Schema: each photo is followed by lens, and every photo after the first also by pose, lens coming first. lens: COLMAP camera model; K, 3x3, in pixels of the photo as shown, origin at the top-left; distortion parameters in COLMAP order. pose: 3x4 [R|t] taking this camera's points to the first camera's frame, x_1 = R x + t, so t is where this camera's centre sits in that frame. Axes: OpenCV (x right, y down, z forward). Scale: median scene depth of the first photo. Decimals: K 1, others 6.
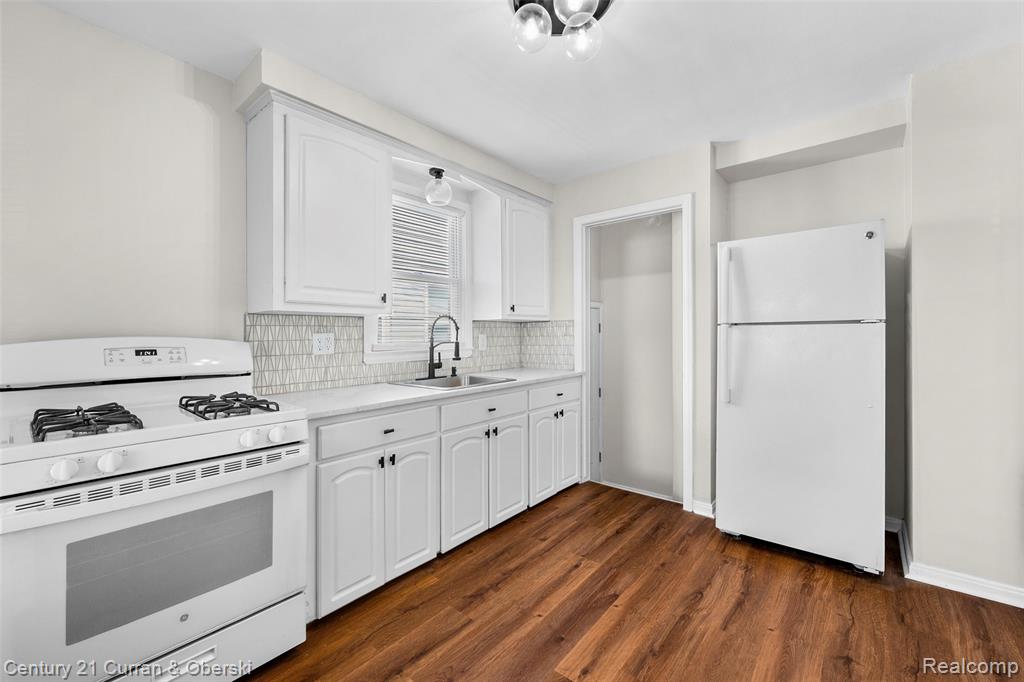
lens RADIAL K [[413.6, 0, 503.6], [0, 413.6, 340.1], [0, 0, 1]] dist [-0.001314, -0.000113]
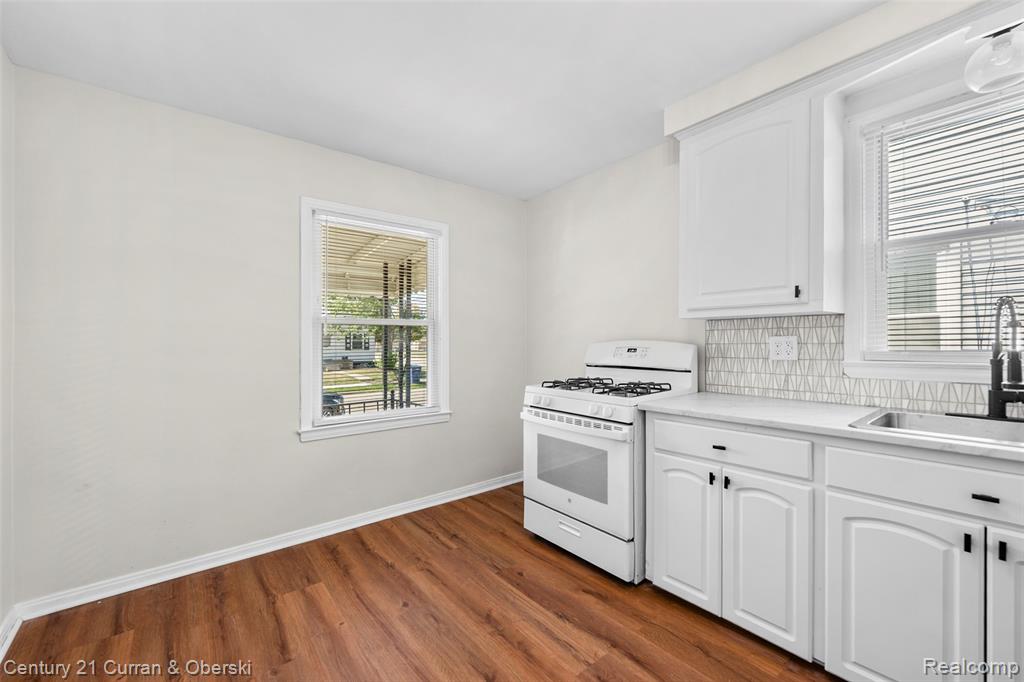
lens RADIAL K [[413.6, 0, 503.6], [0, 413.6, 340.1], [0, 0, 1]] dist [-0.001314, -0.000113]
pose [[-0.185579, 0.005316, -0.982615, 0.586787], [-0.001679, 0.999982, 0.005727, -0.013097], [0.982628, 0.002713, -0.185566, 0.608119]]
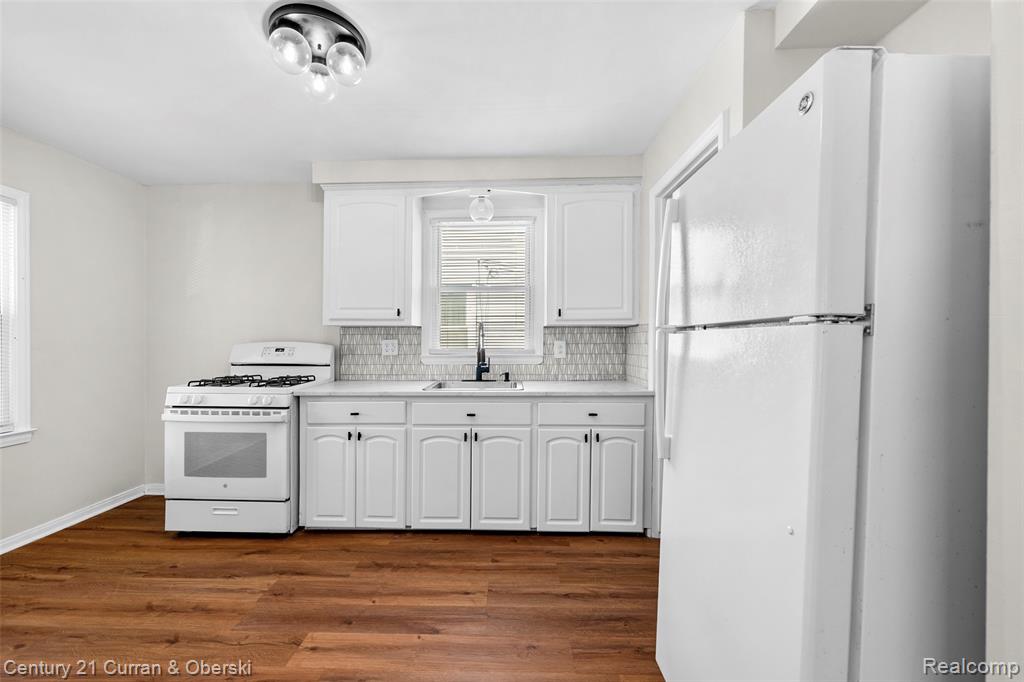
lens RADIAL K [[405.7, 0, 493.4], [0, 405.7, 346.7], [0, 0, 1]] dist [-0.001027, -0.000095]
pose [[0.625051, 0.017273, -0.780393, 0.871178], [-0.013412, 0.999845, 0.011388, -0.013900], [0.780469, 0.003348, 0.625186, 0.457262]]
